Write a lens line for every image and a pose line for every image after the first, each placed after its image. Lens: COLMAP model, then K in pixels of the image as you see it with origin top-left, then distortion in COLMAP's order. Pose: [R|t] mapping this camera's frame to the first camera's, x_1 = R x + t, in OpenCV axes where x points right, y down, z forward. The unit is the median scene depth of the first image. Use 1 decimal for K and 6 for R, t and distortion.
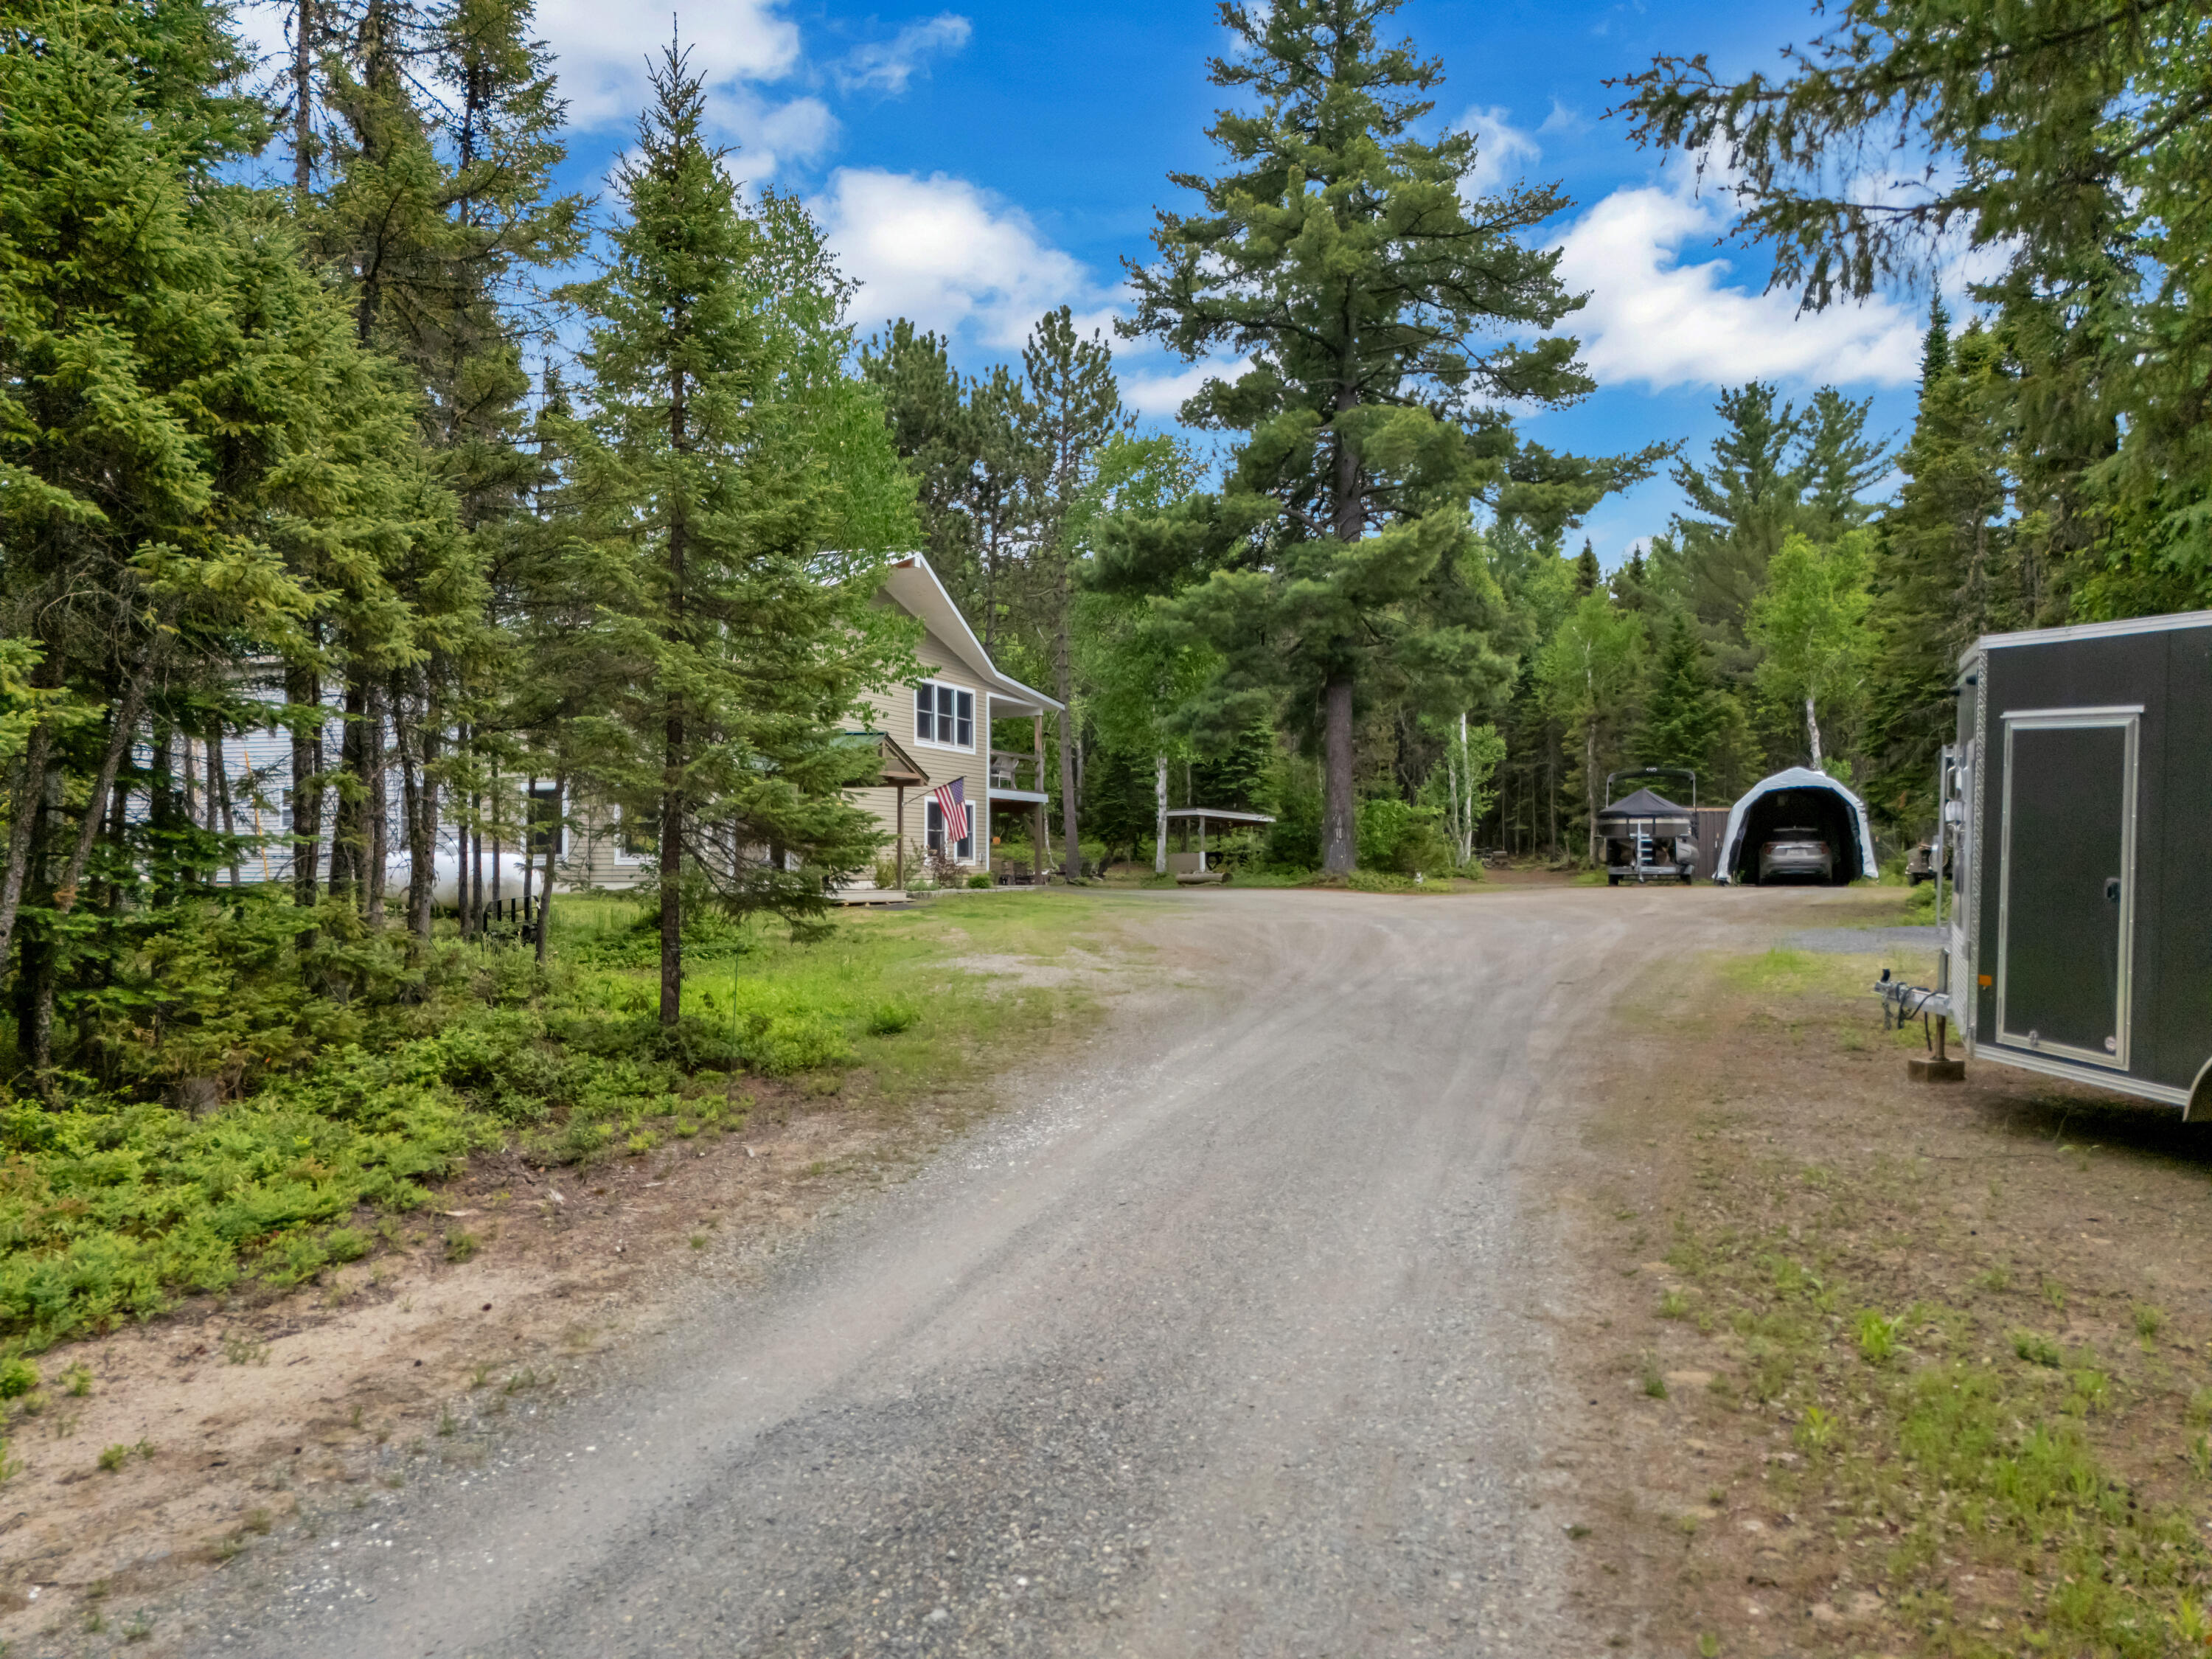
lens RADIAL K [[1628.8, 0, 1109.1], [0, 1628.8, 840.2], [0, 0, 1]] dist [0.042337, -0.003190]
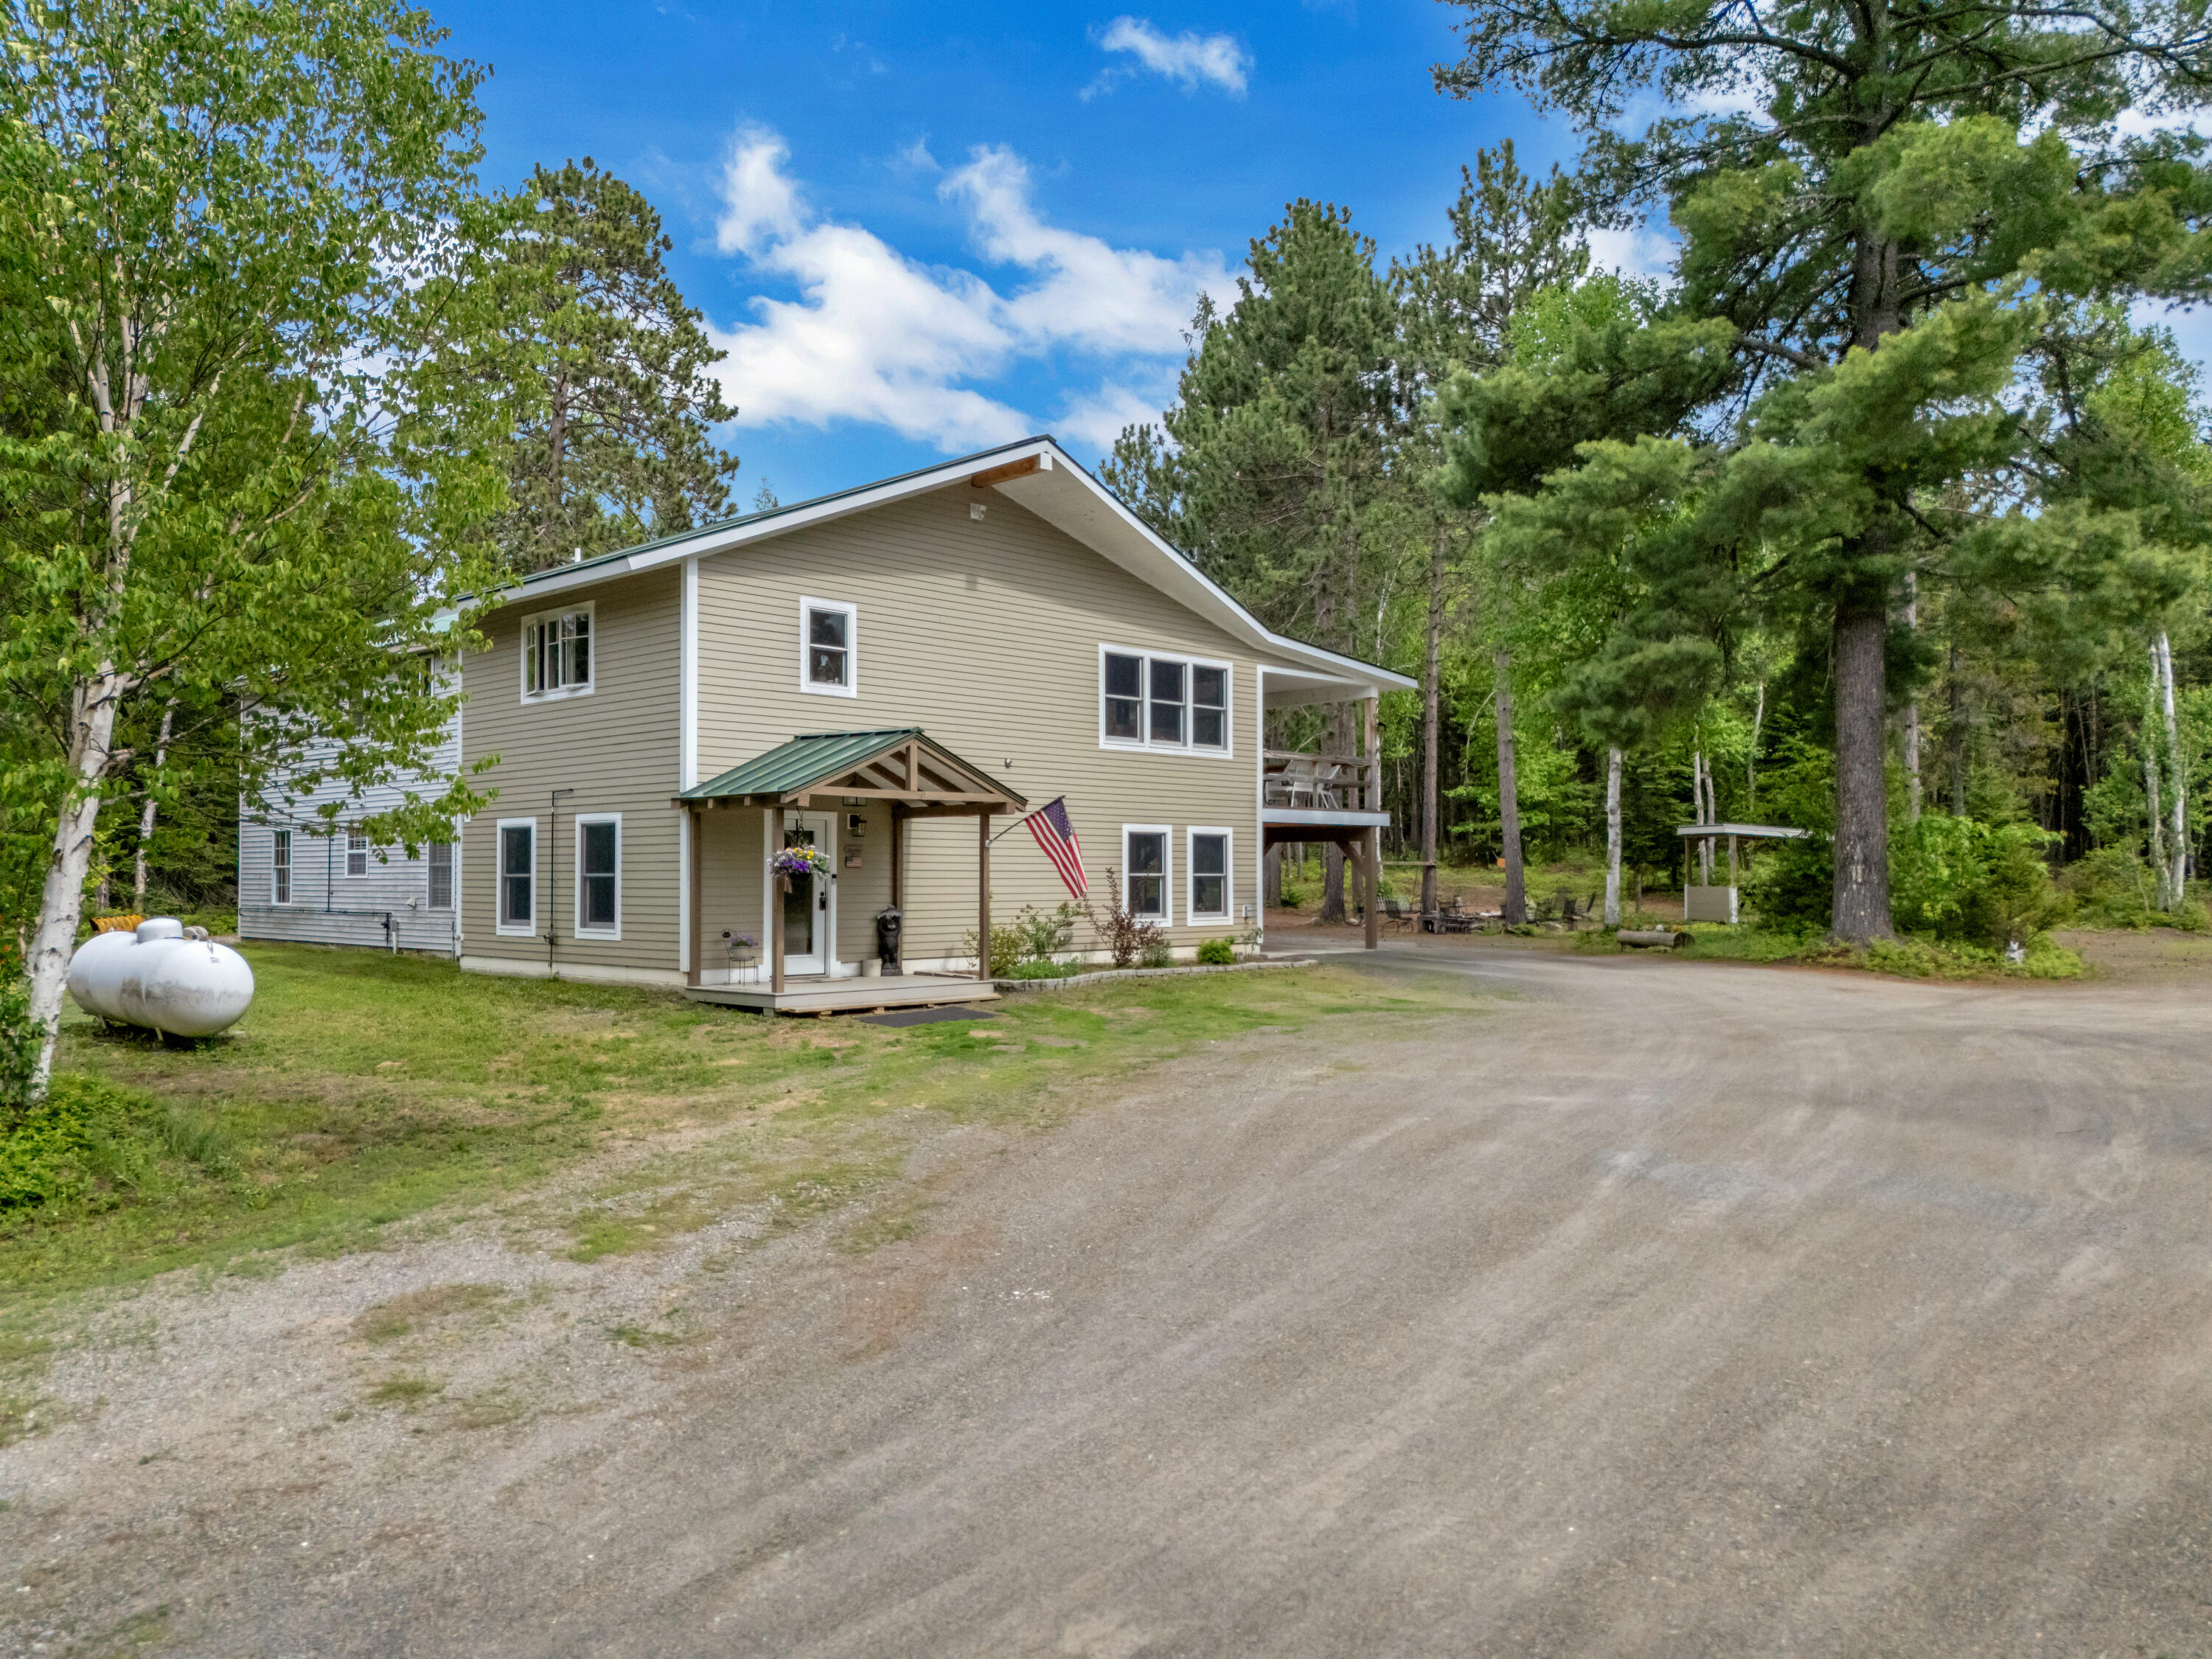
lens RADIAL K [[1605.9, 0, 1112.1], [0, 1605.9, 835.5], [0, 0, 1]] dist [0.077690, -0.145533]
pose [[0.916915, -0.010283, -0.398951, 0.132457], [0.007701, 0.999938, -0.008075, -0.015784], [0.399009, 0.004331, 0.916937, 0.365880]]
